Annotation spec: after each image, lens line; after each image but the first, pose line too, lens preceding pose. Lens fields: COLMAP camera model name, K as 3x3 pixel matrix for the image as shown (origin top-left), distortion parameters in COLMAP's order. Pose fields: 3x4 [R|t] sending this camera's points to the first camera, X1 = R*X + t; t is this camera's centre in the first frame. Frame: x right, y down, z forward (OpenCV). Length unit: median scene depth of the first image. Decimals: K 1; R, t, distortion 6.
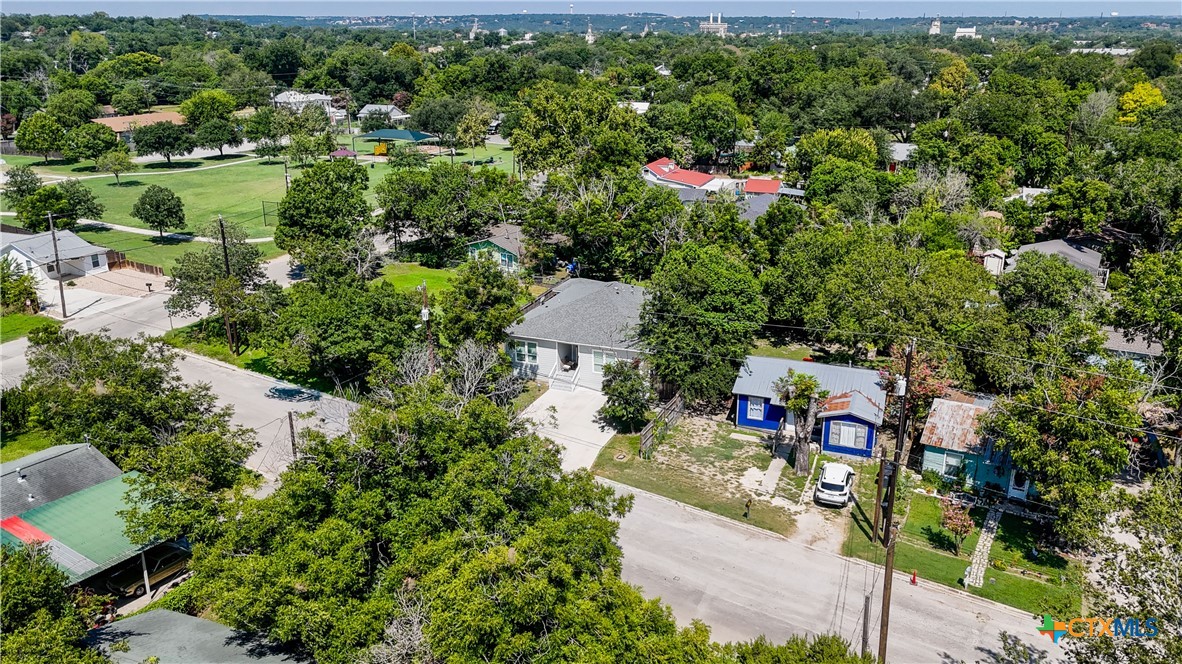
lens RADIAL K [[743.7, 0, 588.3], [0, 743.7, 333.7], [0, 0, 1]] dist [0.005424, 0.001147]
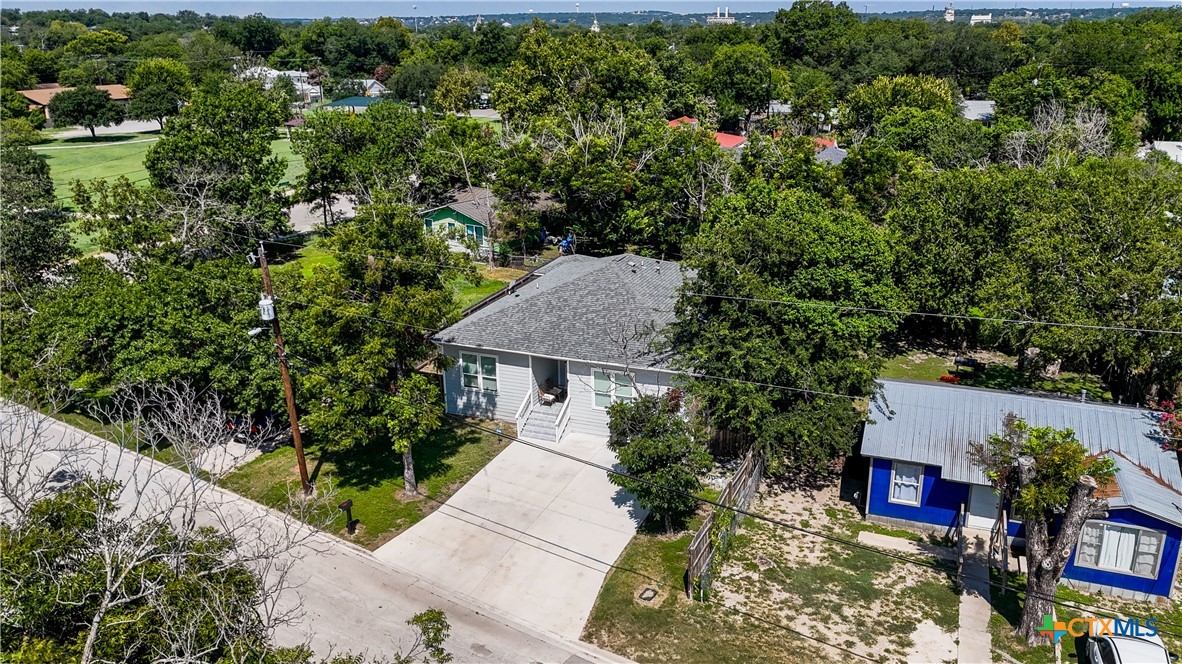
lens RADIAL K [[743.7, 0, 592.7], [0, 743.7, 327.2], [0, 0, 1]] dist [0.005424, 0.001147]
pose [[0.999939, -0.009267, -0.005954, 0.007734], [0.009226, 0.999933, -0.006923, -0.004730], [0.006017, 0.006868, 0.999958, 0.327896]]
